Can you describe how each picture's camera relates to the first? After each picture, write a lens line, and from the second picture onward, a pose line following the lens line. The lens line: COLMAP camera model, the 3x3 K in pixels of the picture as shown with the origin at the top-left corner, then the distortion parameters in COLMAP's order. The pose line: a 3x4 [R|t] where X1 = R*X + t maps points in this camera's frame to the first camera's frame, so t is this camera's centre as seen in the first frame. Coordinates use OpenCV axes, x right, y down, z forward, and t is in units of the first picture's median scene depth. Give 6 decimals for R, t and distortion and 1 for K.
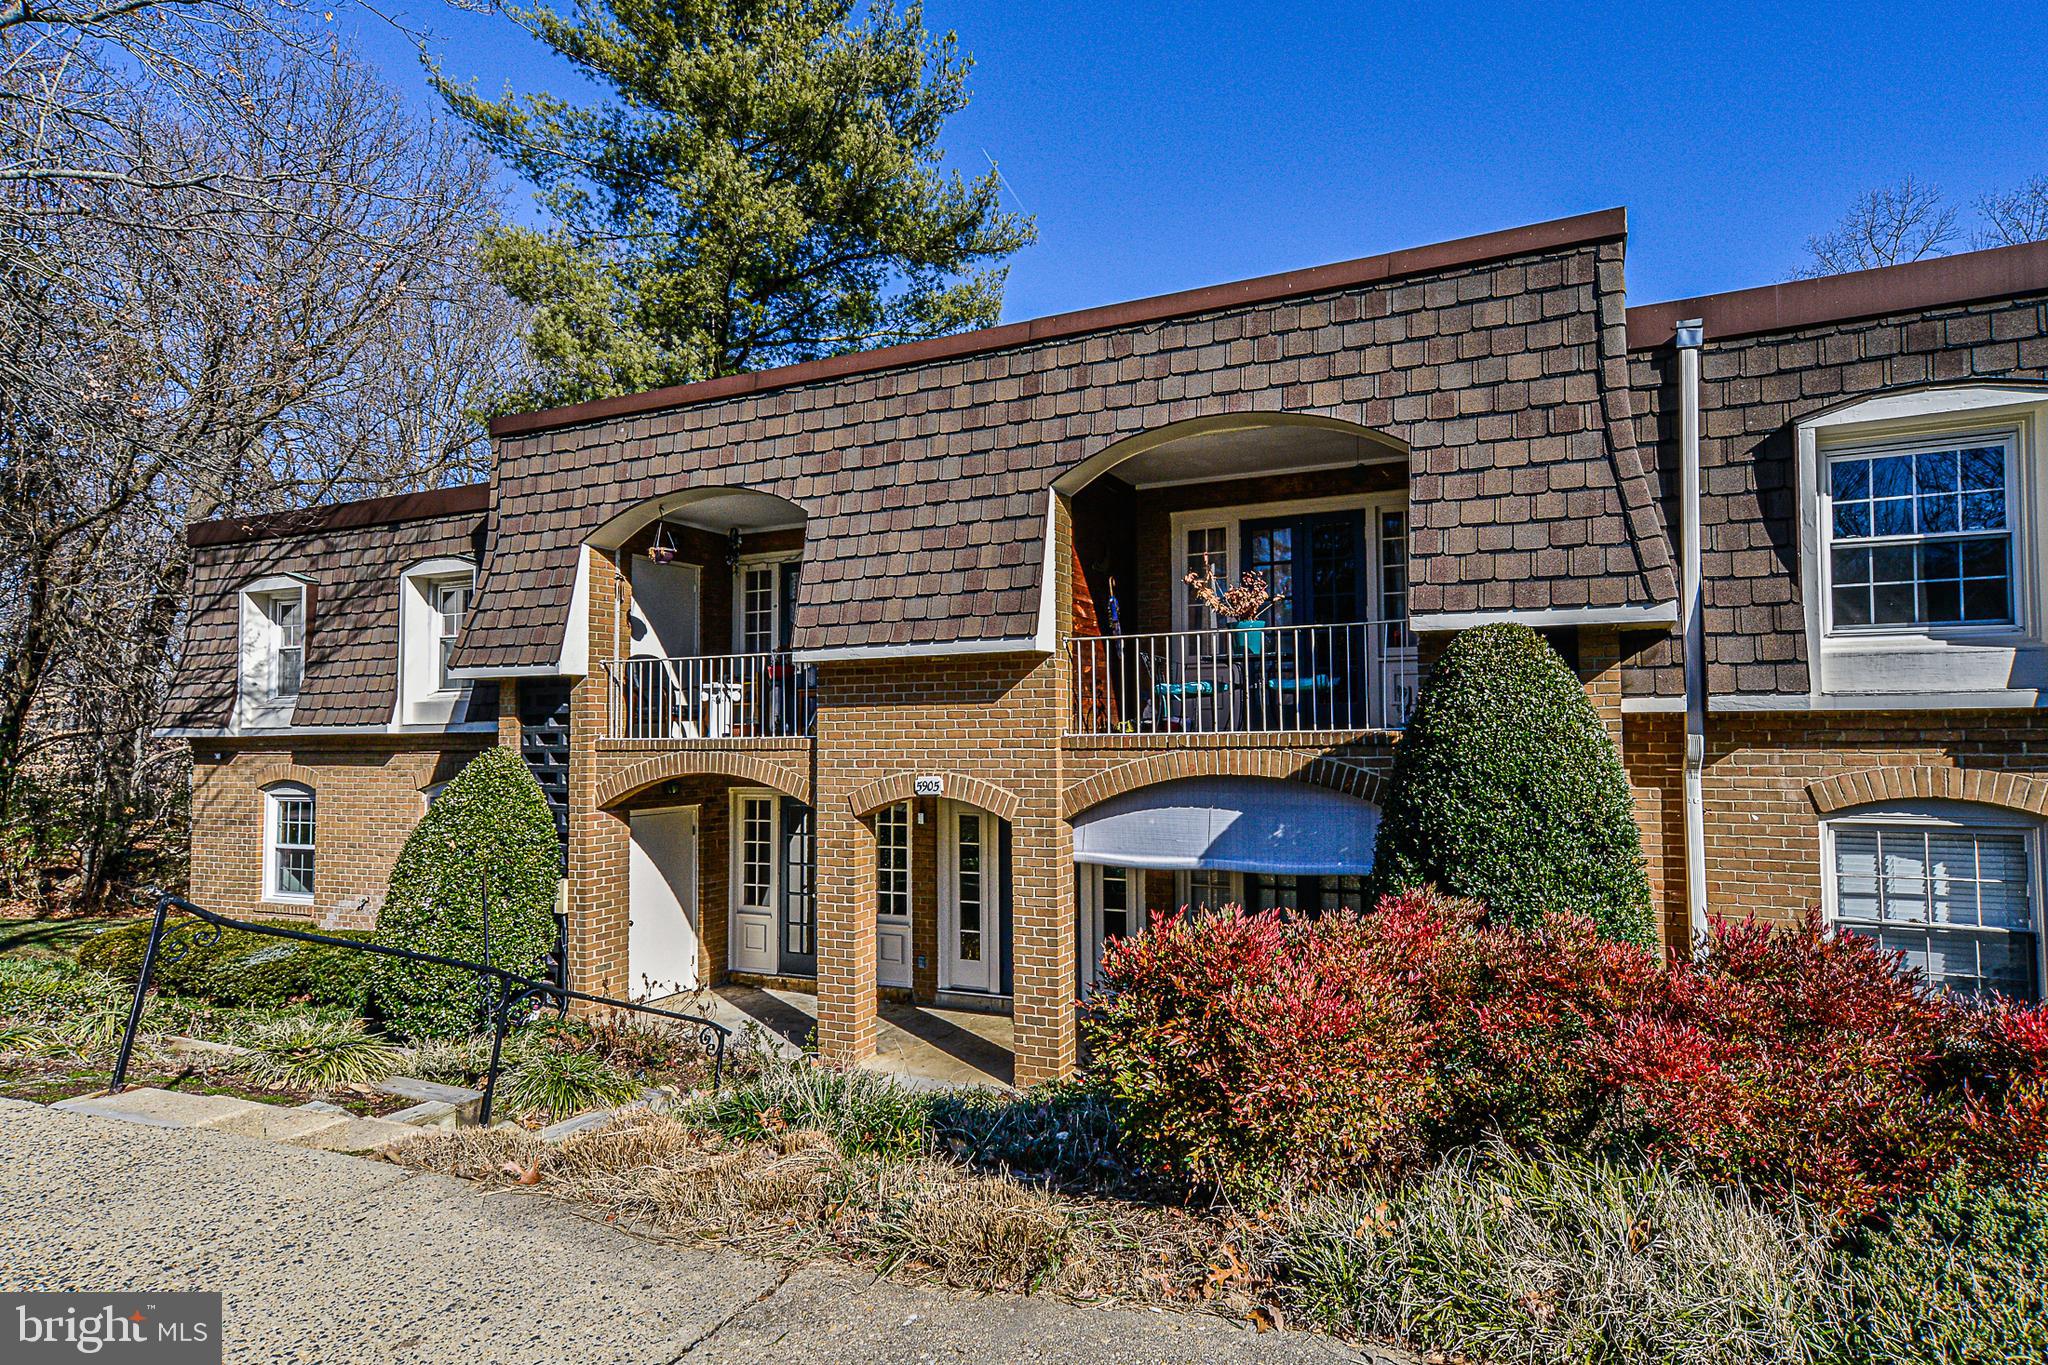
lens RADIAL K [[1055.5, 0, 1025.7], [0, 1055.5, 688.9], [0, 0, 1]] dist [0.012453, 0.023281]
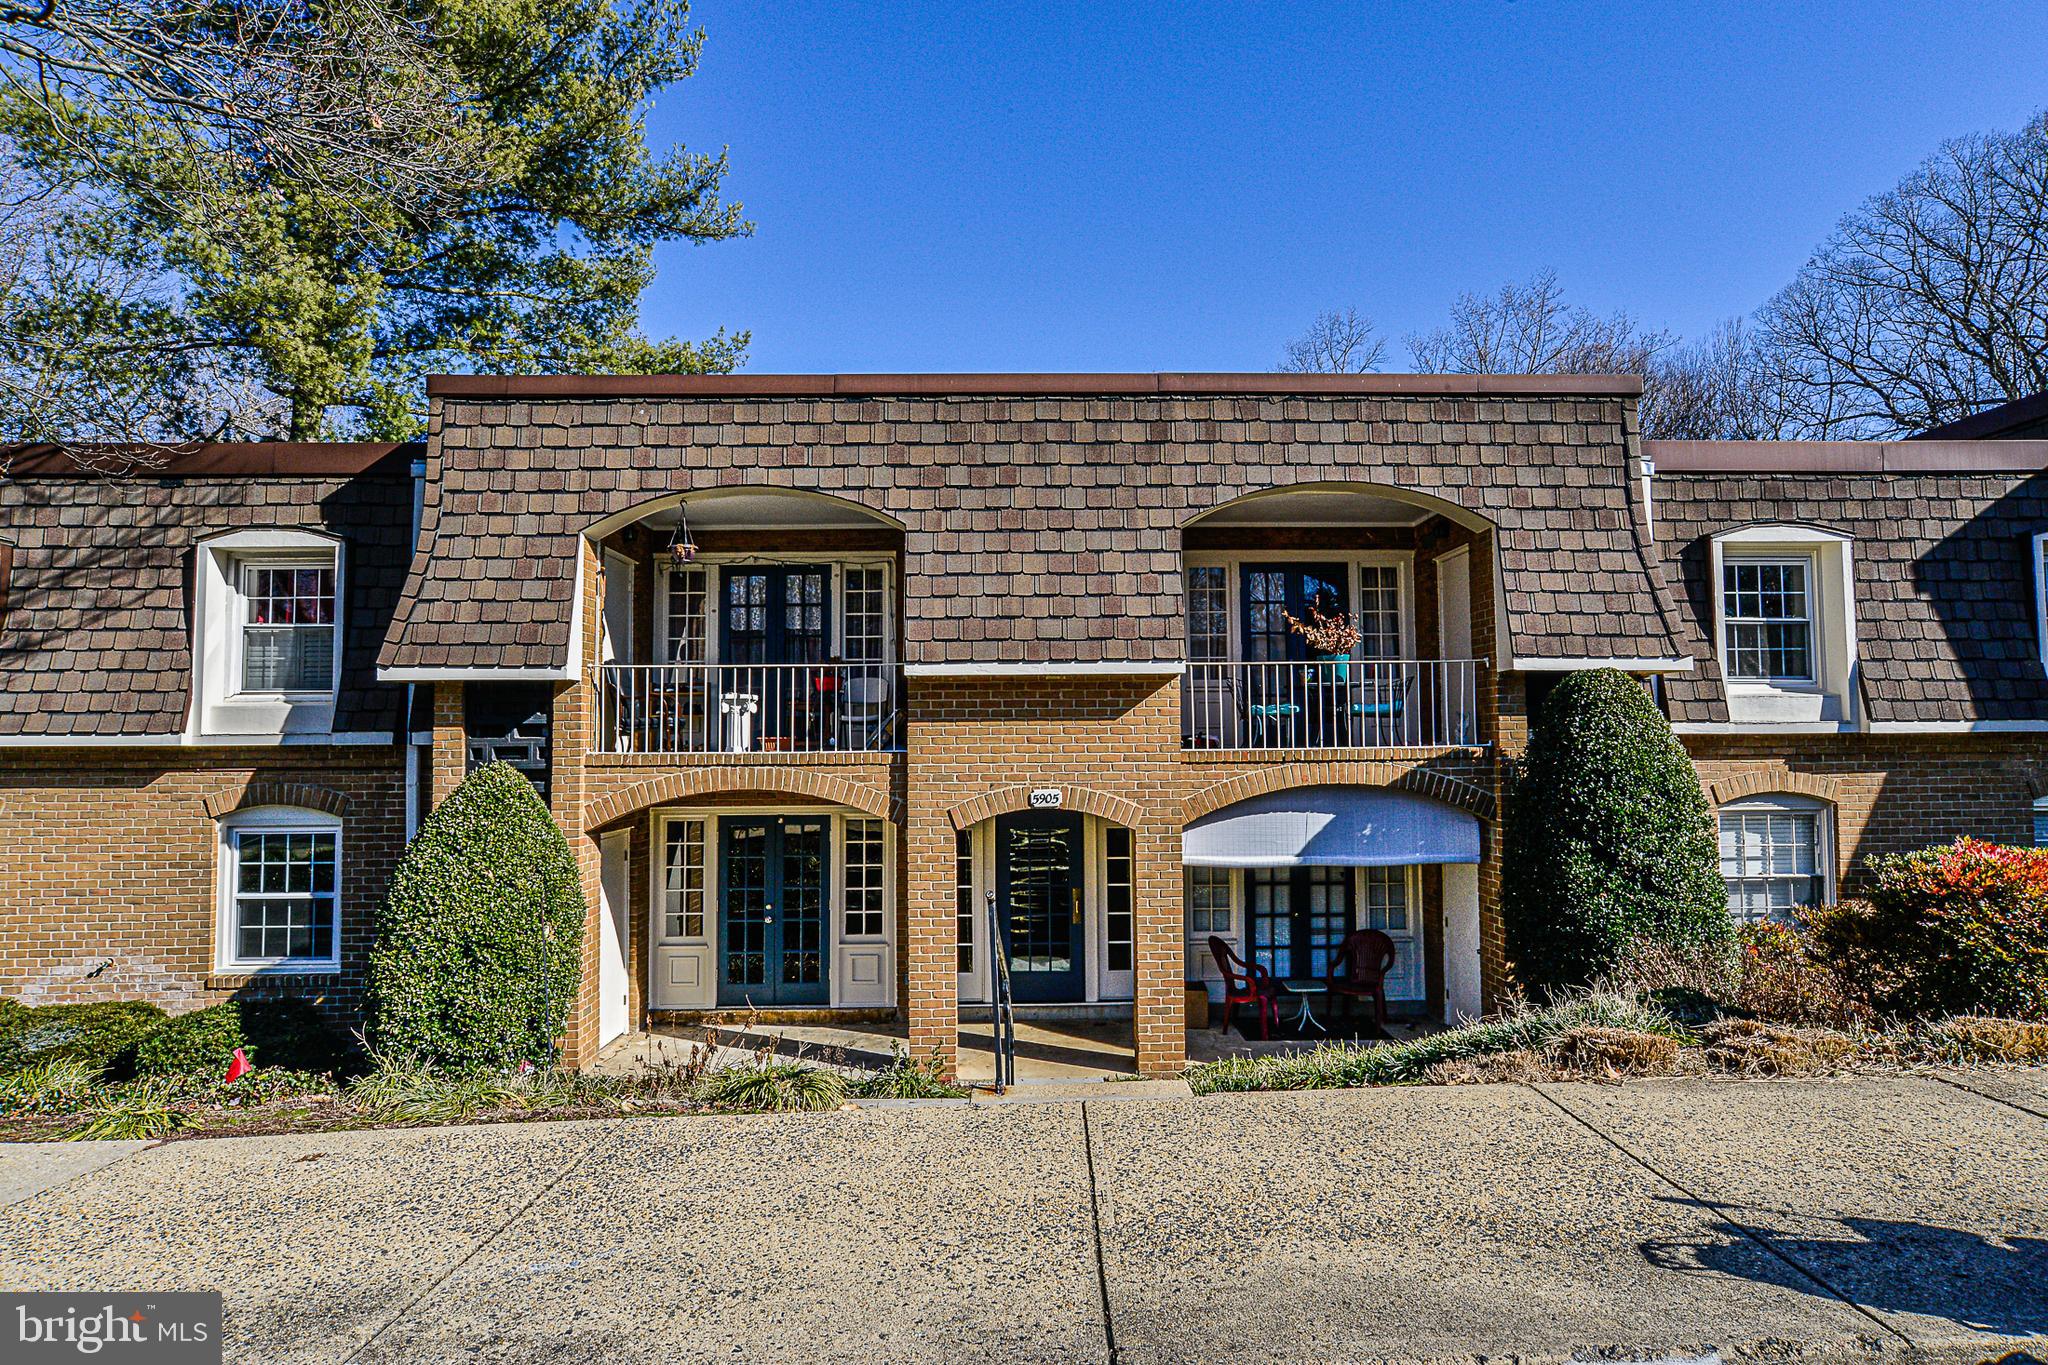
lens RADIAL K [[1125.4, 0, 1033.0], [0, 1125.4, 690.8], [0, 0, 1]] dist [-0.018851, 0.014361]
pose [[0.913044, 0.026145, 0.407022, -0.574093], [-0.020067, 0.999614, -0.019197, 0.007213], [-0.407367, 0.009360, 0.913217, -0.013338]]
